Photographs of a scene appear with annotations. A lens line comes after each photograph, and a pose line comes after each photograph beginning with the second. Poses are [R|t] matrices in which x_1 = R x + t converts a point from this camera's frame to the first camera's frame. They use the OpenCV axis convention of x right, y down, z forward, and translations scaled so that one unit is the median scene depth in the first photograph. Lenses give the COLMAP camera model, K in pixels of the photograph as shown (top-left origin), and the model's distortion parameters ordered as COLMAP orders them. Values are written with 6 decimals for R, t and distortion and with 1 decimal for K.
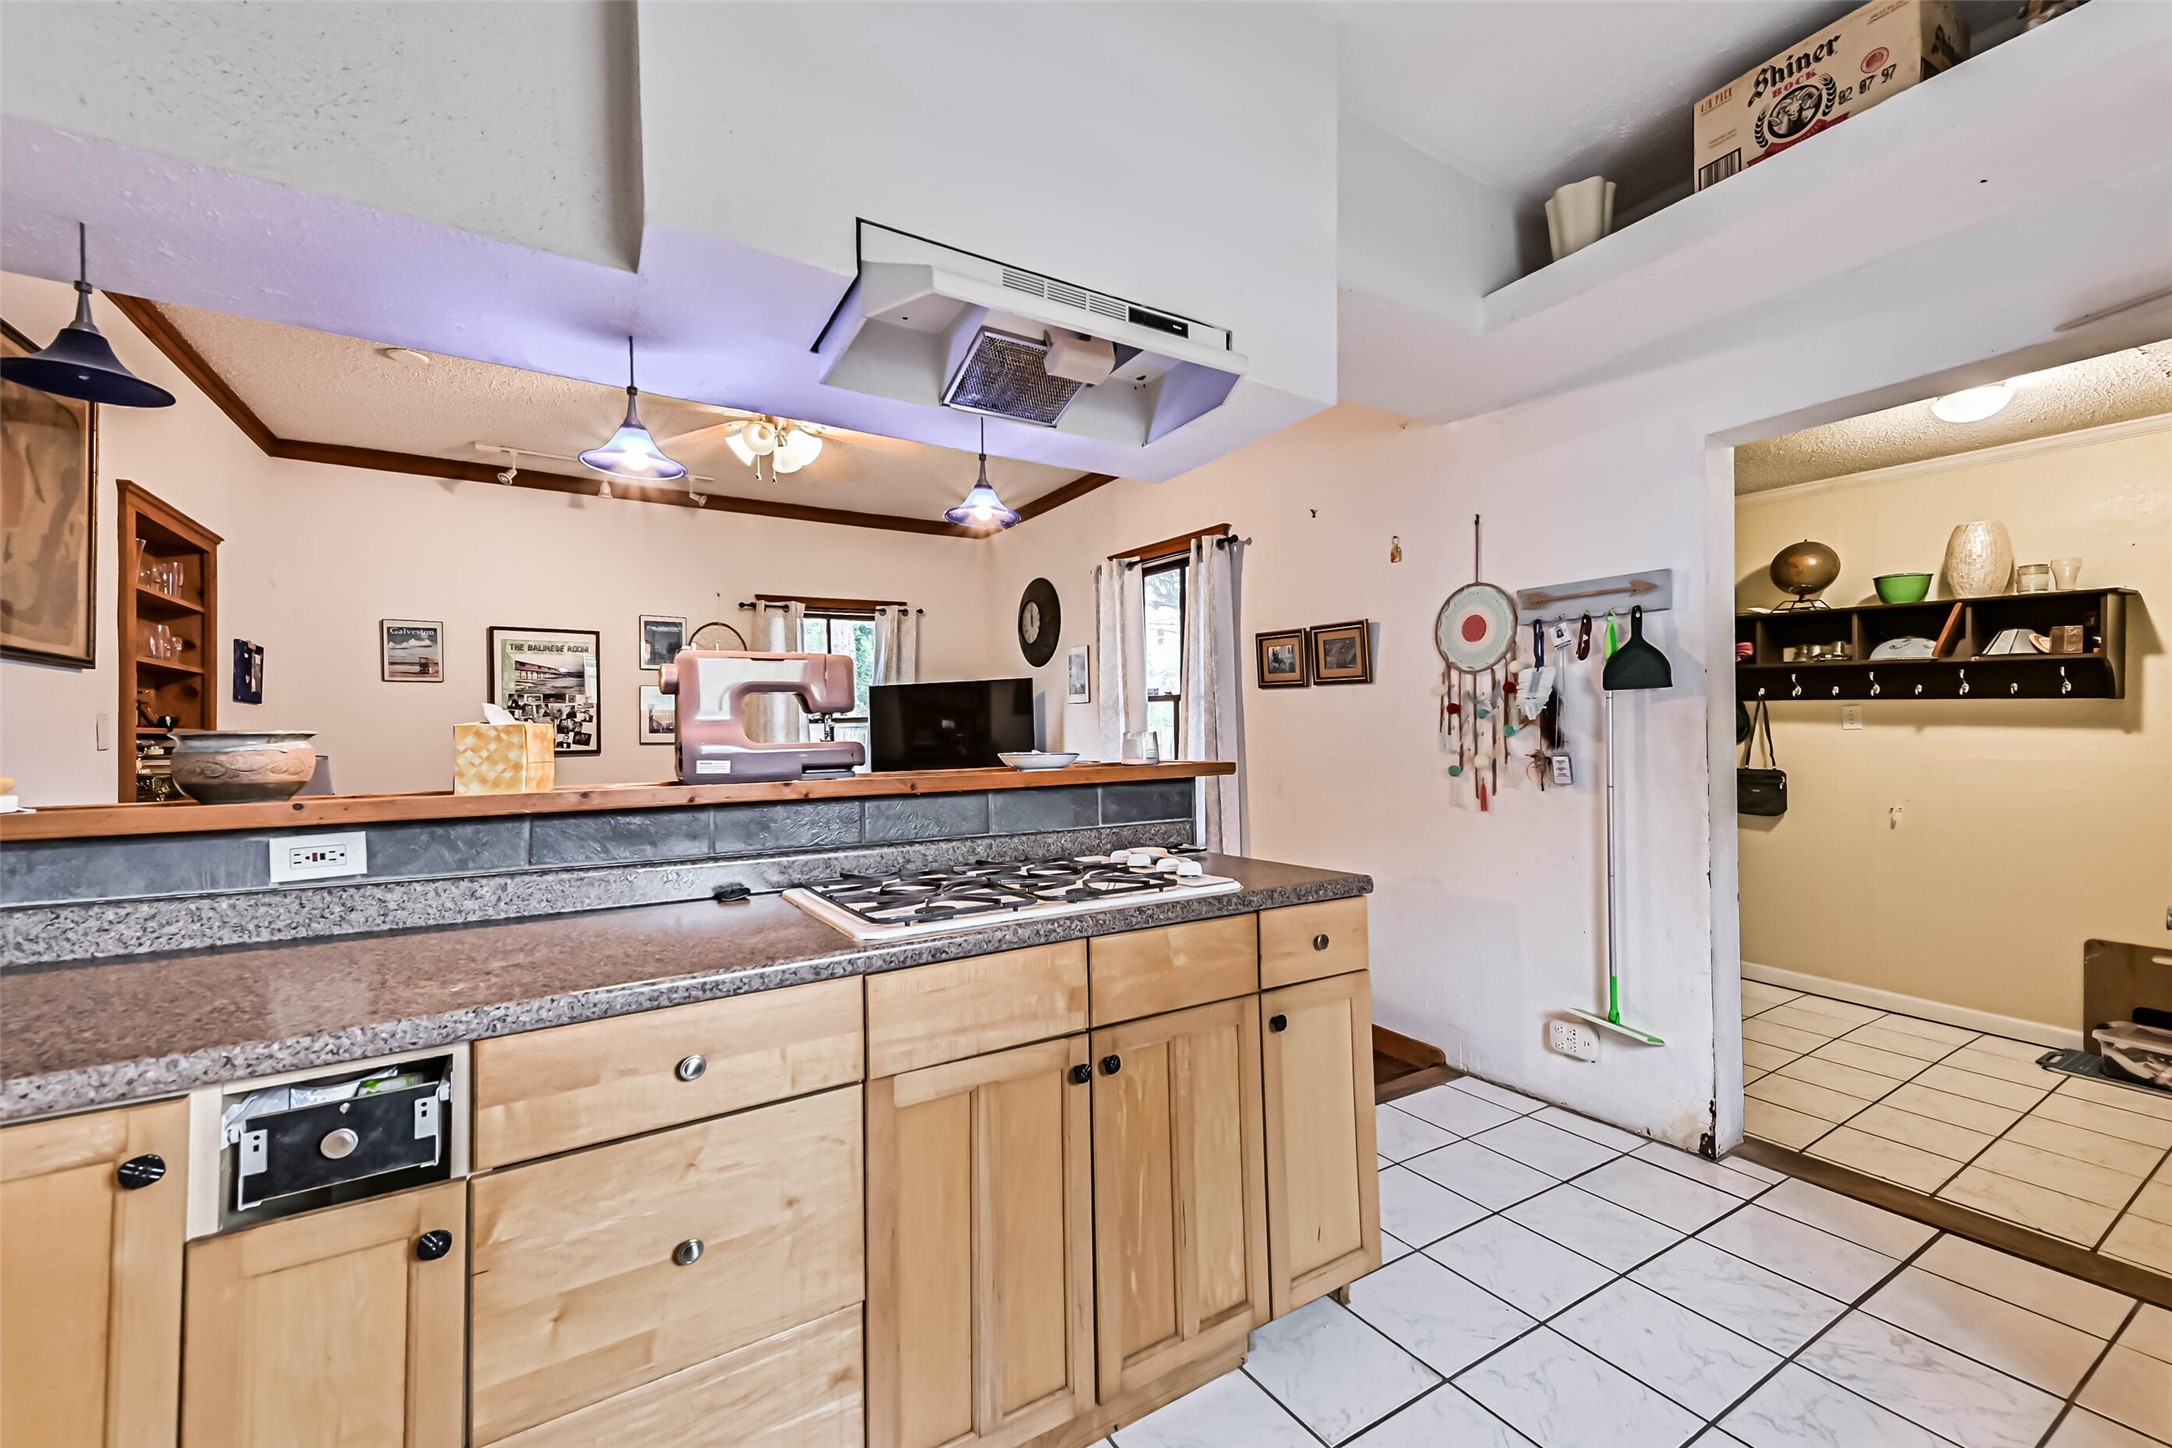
lens RADIAL K [[853.8, 0, 1100.5], [0, 853.8, 730.9], [0, 0, 1]] dist [0.013465, -0.001815]
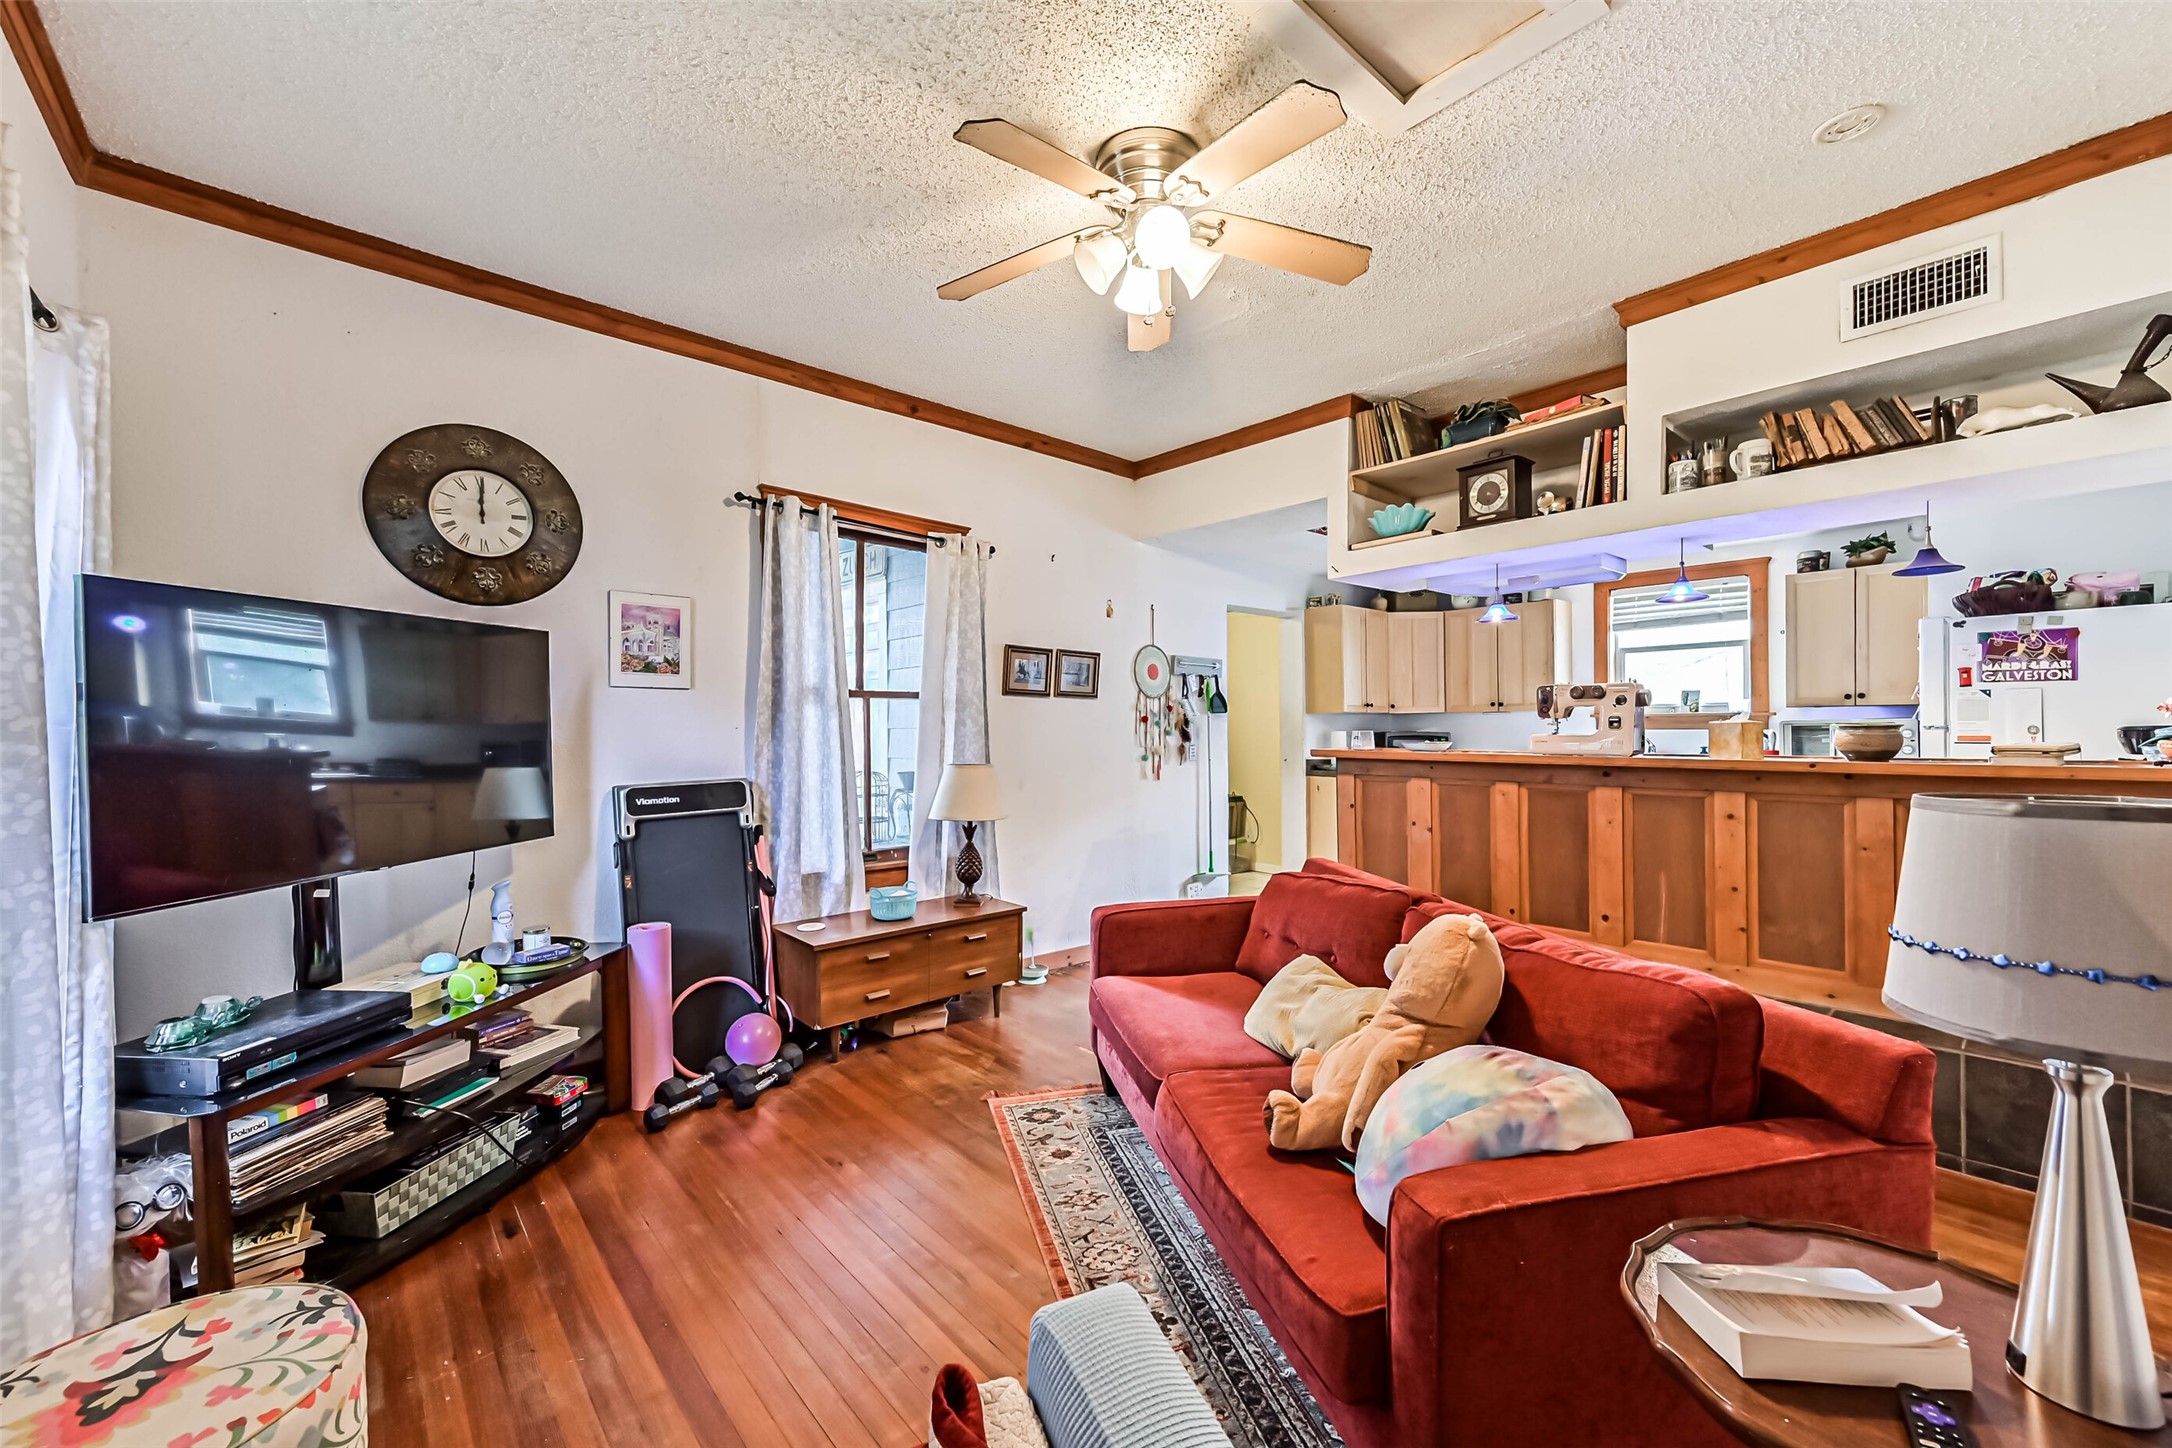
lens RADIAL K [[853.8, 0, 1086.5], [0, 853.8, 728.8], [0, 0, 1]] dist [0.013465, -0.001815]
pose [[-0.164495, 0.011610, 0.986310, -0.713665], [0.007058, 0.999919, -0.010593, 0.005210], [-0.986353, 0.005219, -0.164563, 0.844588]]
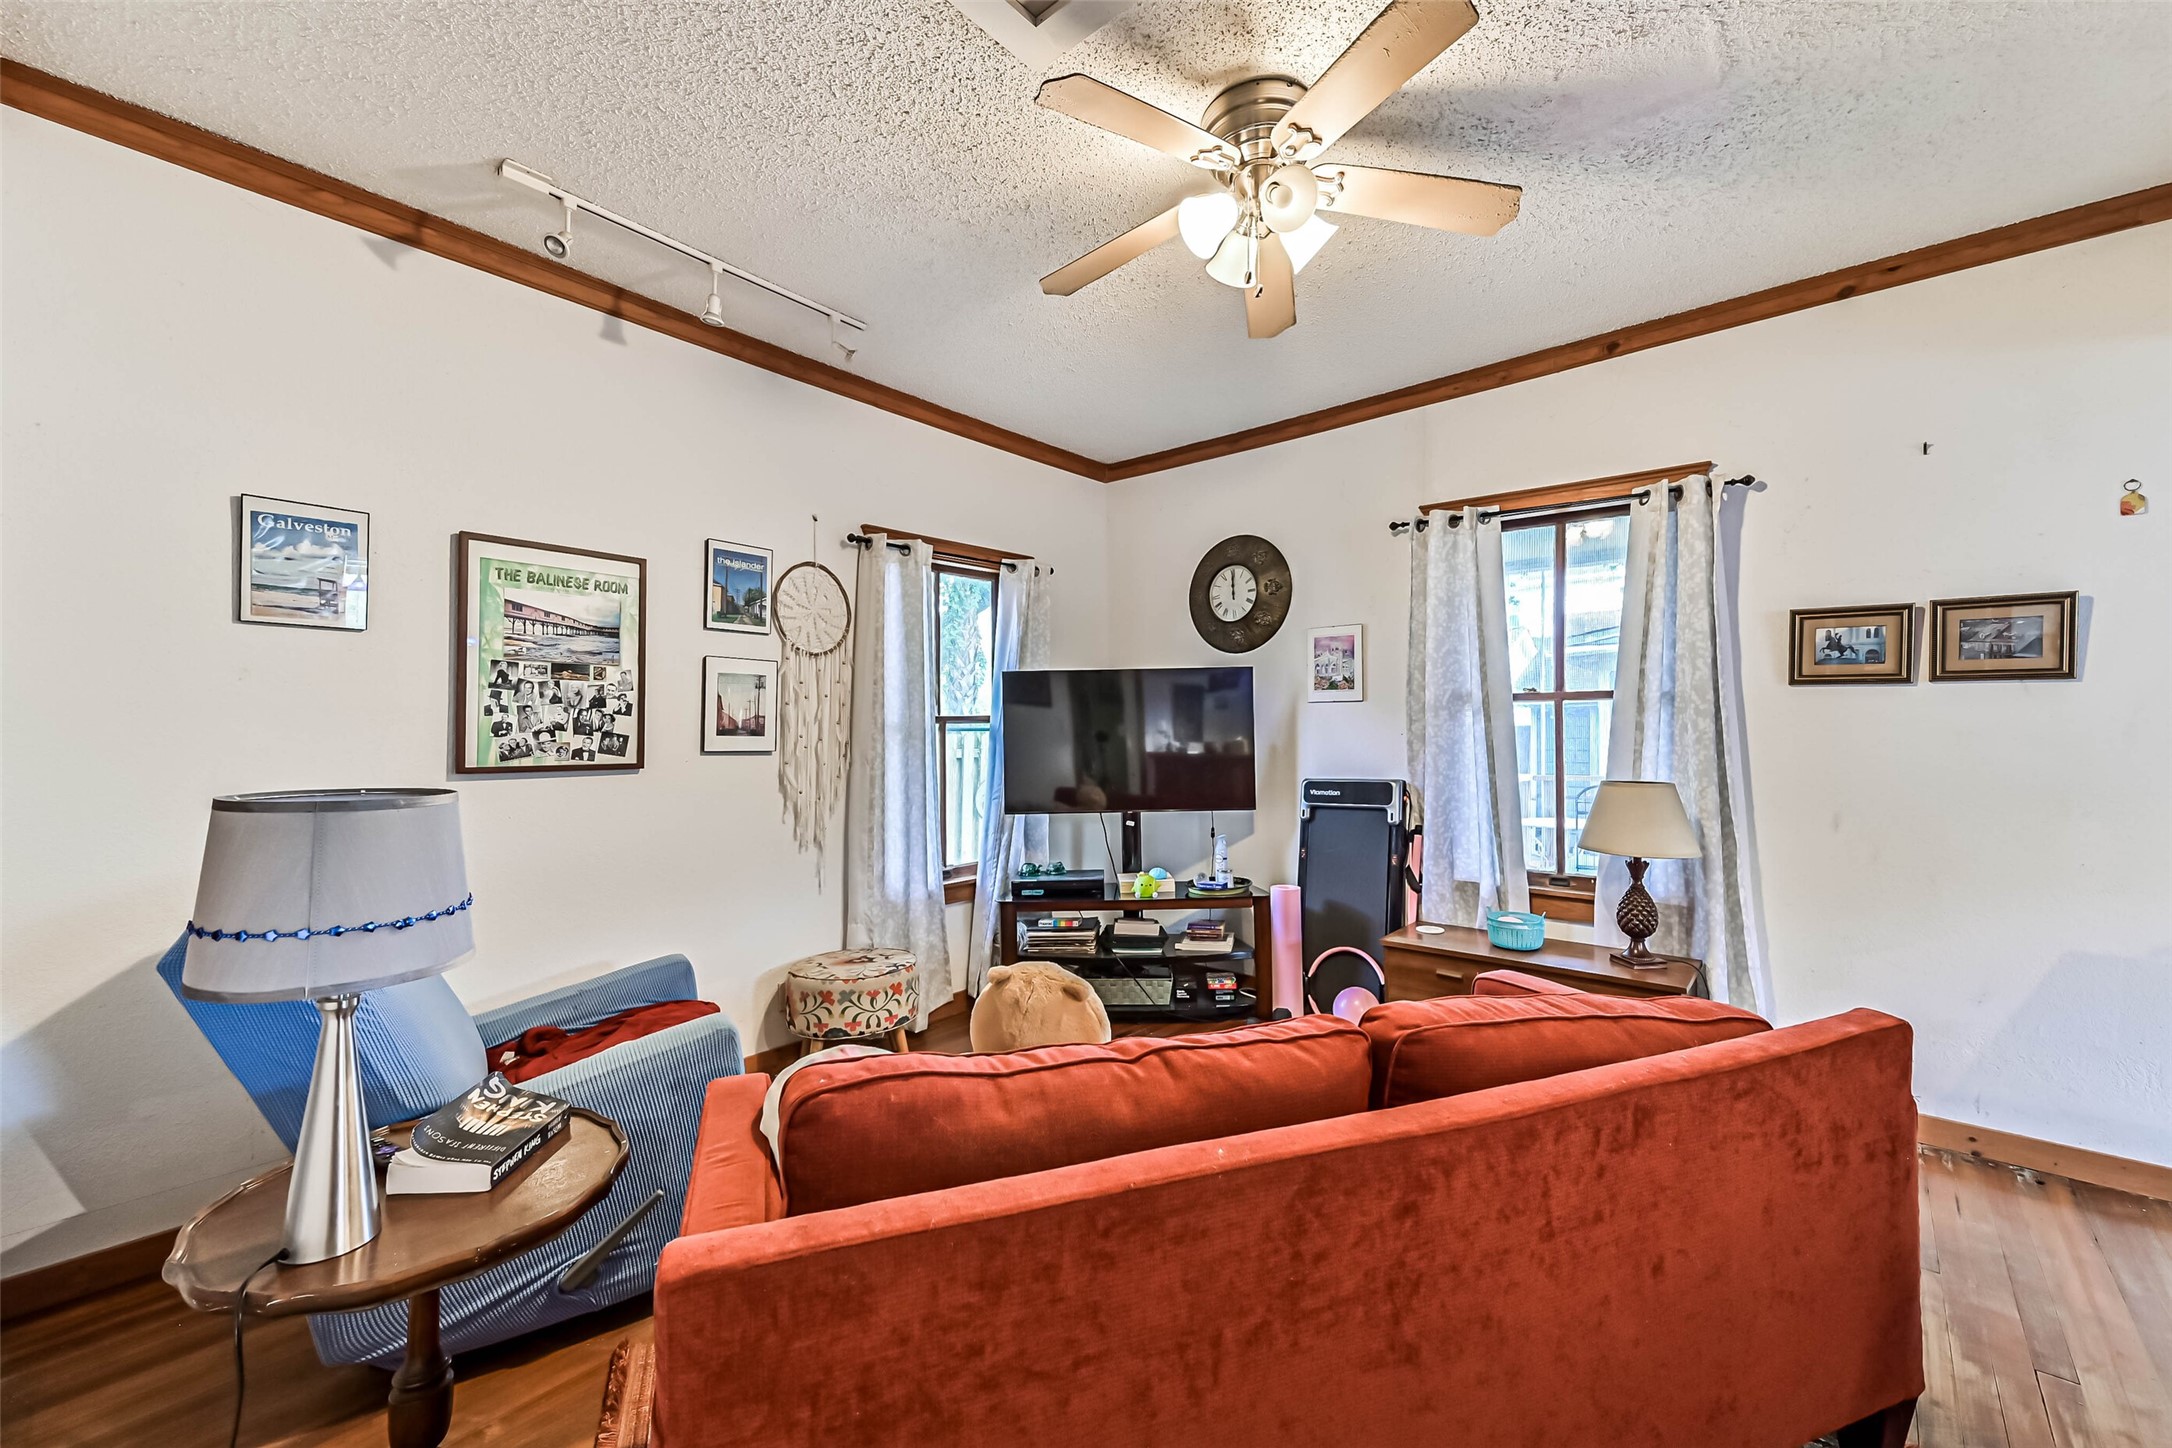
lens RADIAL K [[853.8, 0, 1093.8], [0, 853.8, 728.0], [0, 0, 1]] dist [0.013465, -0.001815]
pose [[0.956408, 0.014144, 0.291691, -0.474127], [-0.010574, 0.999849, -0.013814, 0.003191], [-0.291842, 0.010127, 0.956413, 0.365539]]
